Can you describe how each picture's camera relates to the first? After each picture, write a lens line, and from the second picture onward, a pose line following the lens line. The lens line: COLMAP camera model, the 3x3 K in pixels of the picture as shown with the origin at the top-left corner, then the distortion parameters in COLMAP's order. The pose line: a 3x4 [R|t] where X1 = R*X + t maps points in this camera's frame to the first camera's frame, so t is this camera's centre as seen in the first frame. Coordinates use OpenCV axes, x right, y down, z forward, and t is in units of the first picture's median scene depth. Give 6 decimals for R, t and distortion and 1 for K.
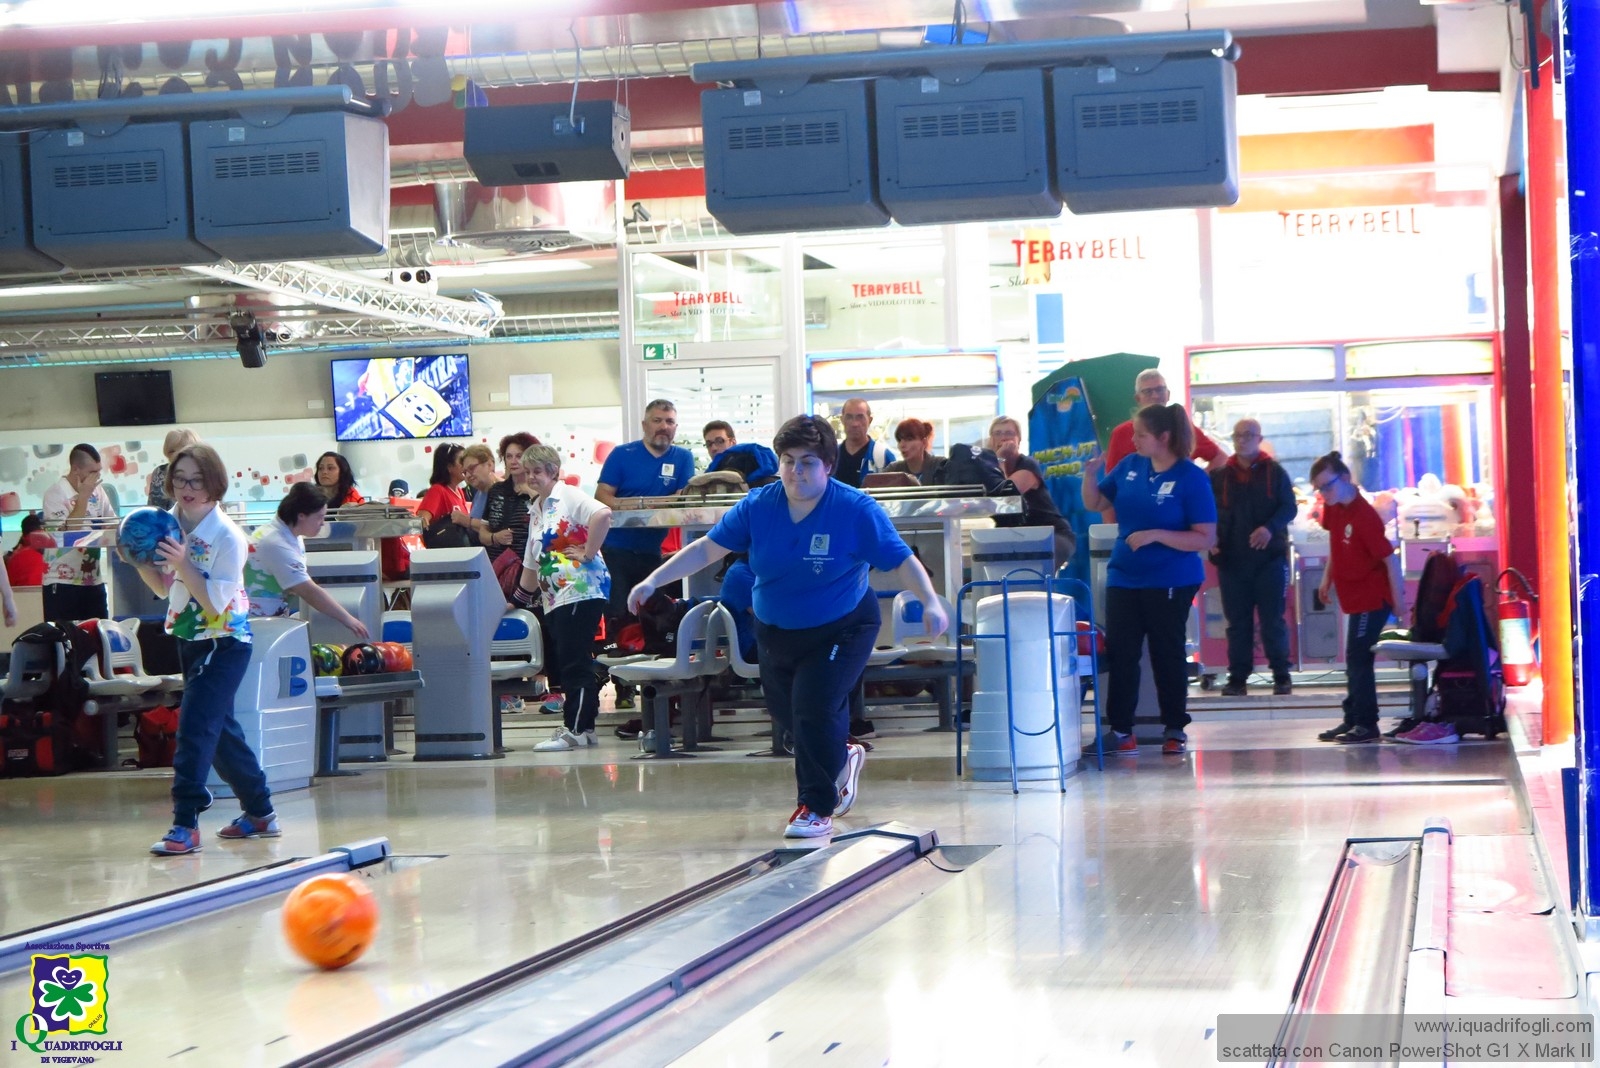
lens RADIAL K [[3428.2, 0, 815.0], [0, 3428.2, 543.0], [0, 0, 1]] dist [-0.039335, 0.506429]
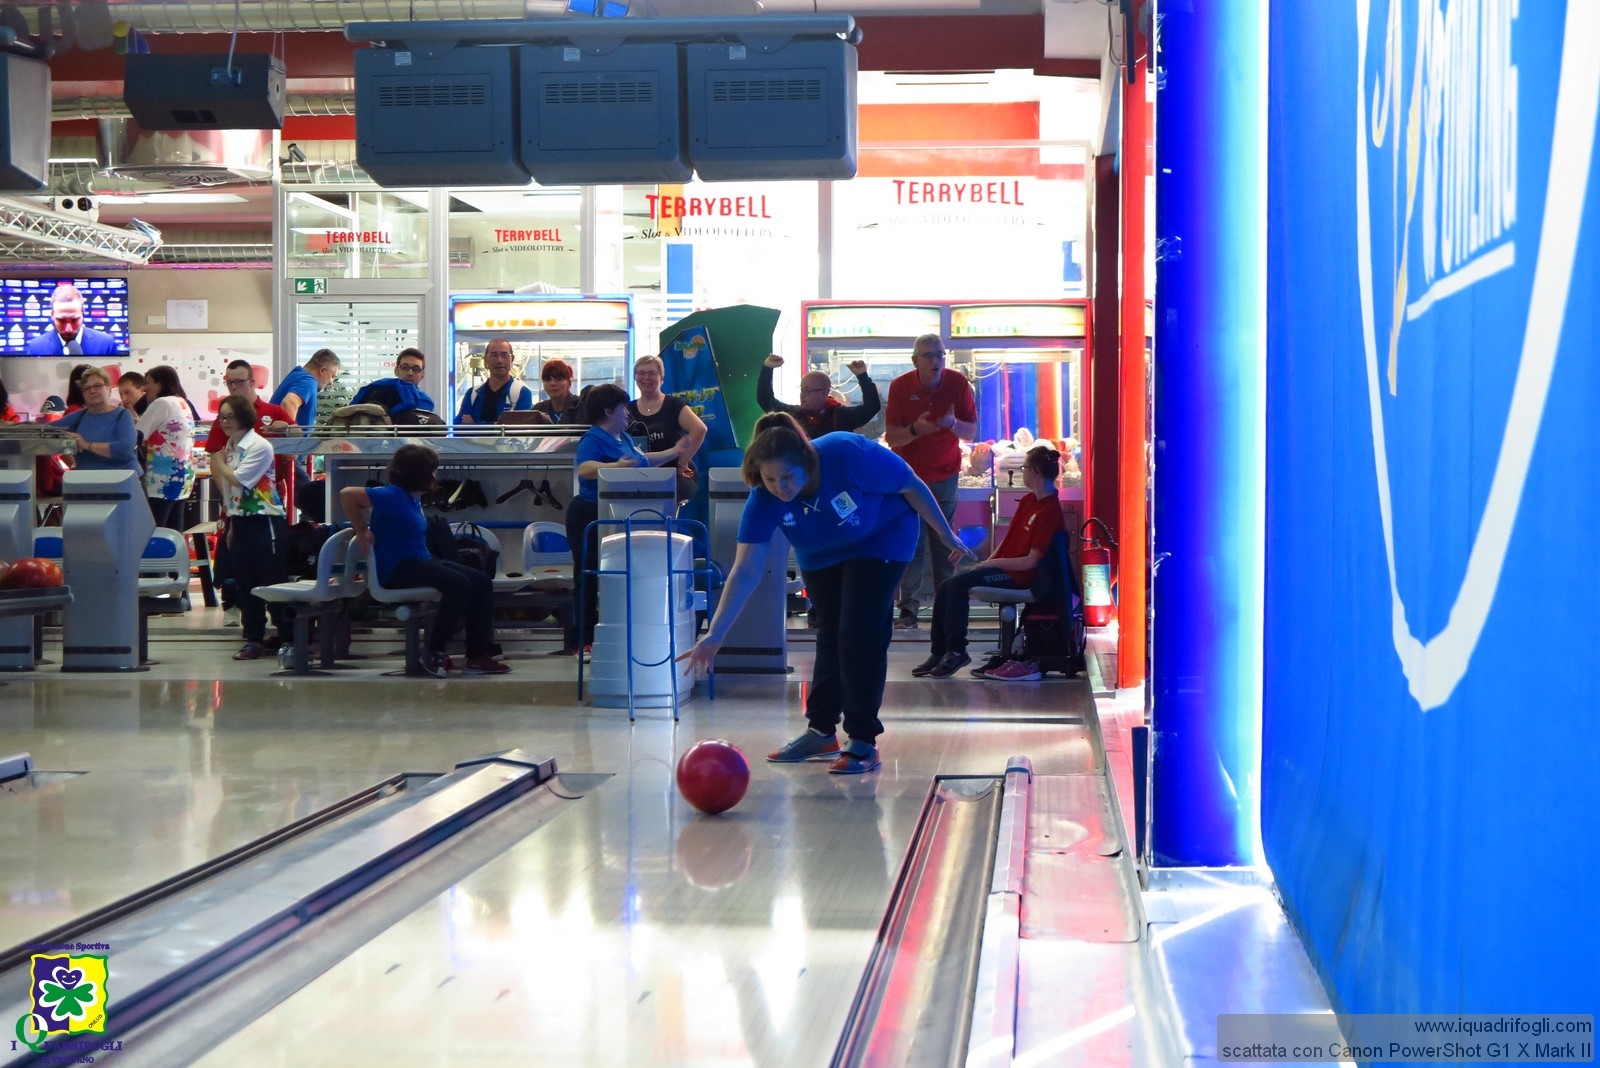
lens RADIAL K [[3188.6, 0, 809.0], [0, 3188.6, 529.8], [0, 0, 1]] dist [-0.009929, 0.325101]
pose [[0.993425, 0.029276, 0.110676, 0.001049], [-0.031521, 0.999330, 0.018586, -0.004730], [-0.110057, -0.021952, 0.993683, 0.003779]]
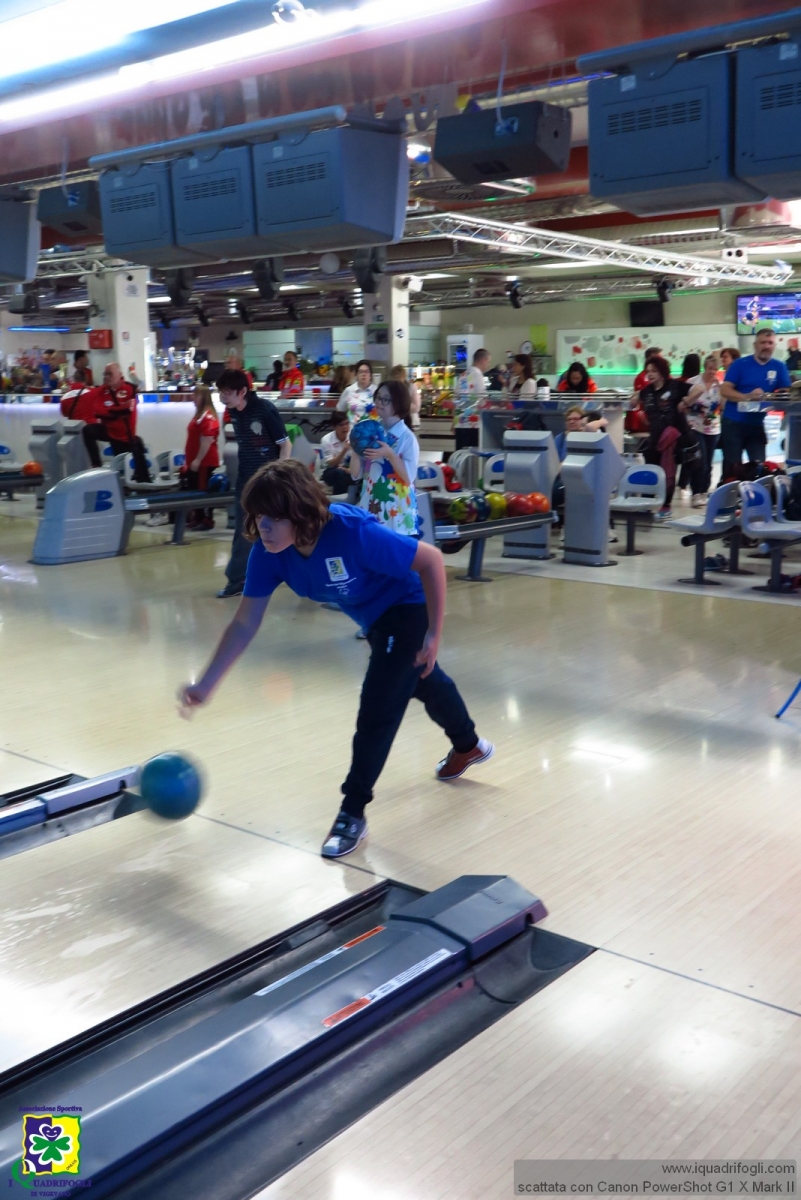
lens RADIAL K [[1200.7, 0, 400.5], [0, 1200.7, 600.0], [0, 0, 1]] dist [-0.003736, 0.009039]
pose [[0.873357, 0.111157, -0.474228, 0.082368], [-0.013623, 0.978805, 0.204339, -0.032057], [0.486891, -0.172001, 0.856361, 0.425354]]
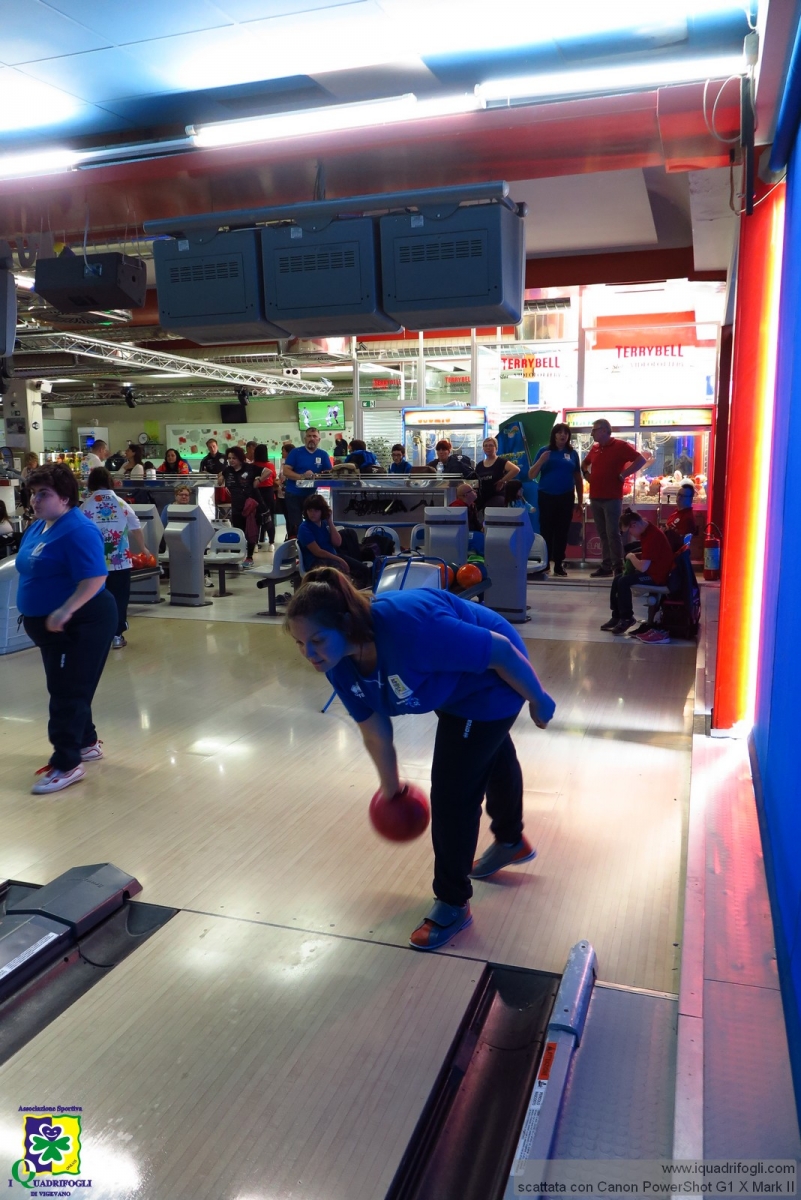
lens RADIAL K [[906.0, 0, 400.5], [0, 906.0, 600.0], [0, 0, 1]] dist [-0.005260, 0.000288]
pose [[0.990110, 0.045627, -0.132666, 0.090808], [-0.022868, 0.985477, 0.168262, -0.033947], [0.138416, -0.163564, 0.976774, 0.429257]]
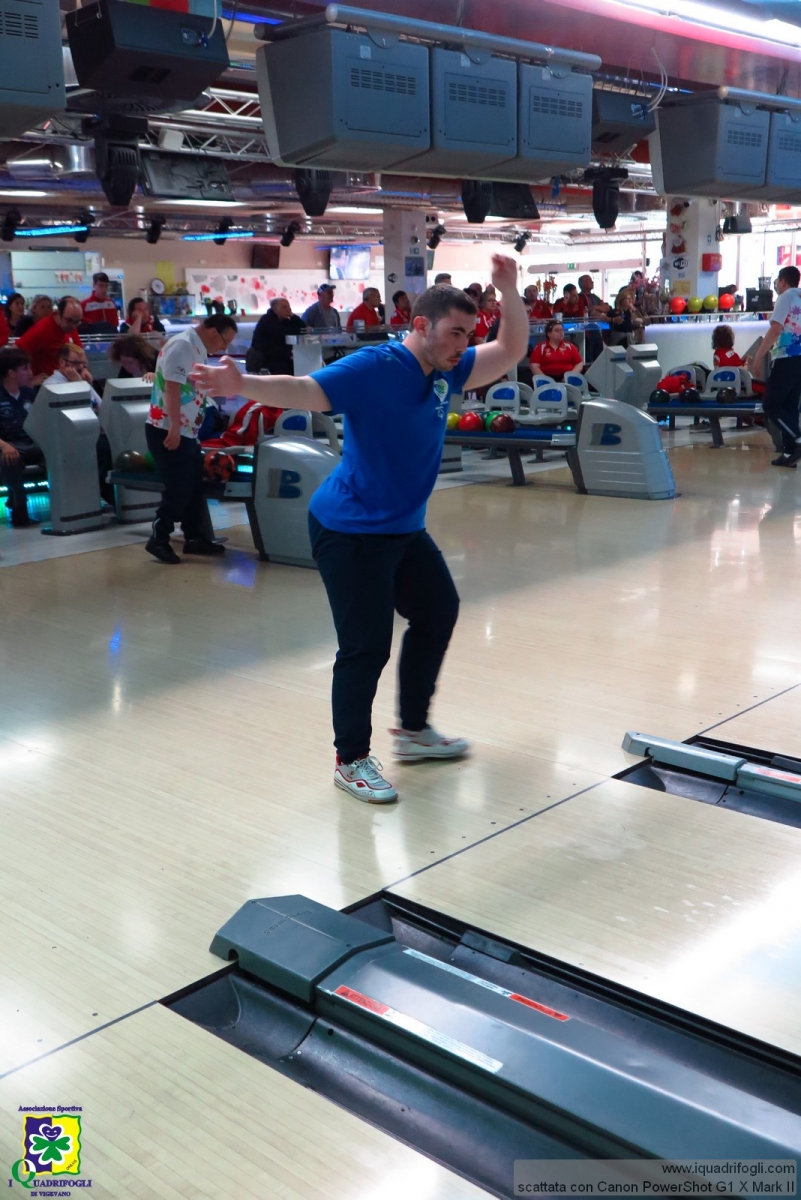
lens RADIAL K [[1285.4, 0, 376.2], [0, 1285.4, 598.7], [0, 0, 1]] dist [-0.009851, -0.005417]
pose [[0.552306, -0.163297, 0.817491, -1.608851], [-0.003197, 0.980205, 0.197960, 0.022115], [-0.833635, -0.111949, 0.540851, 0.779561]]
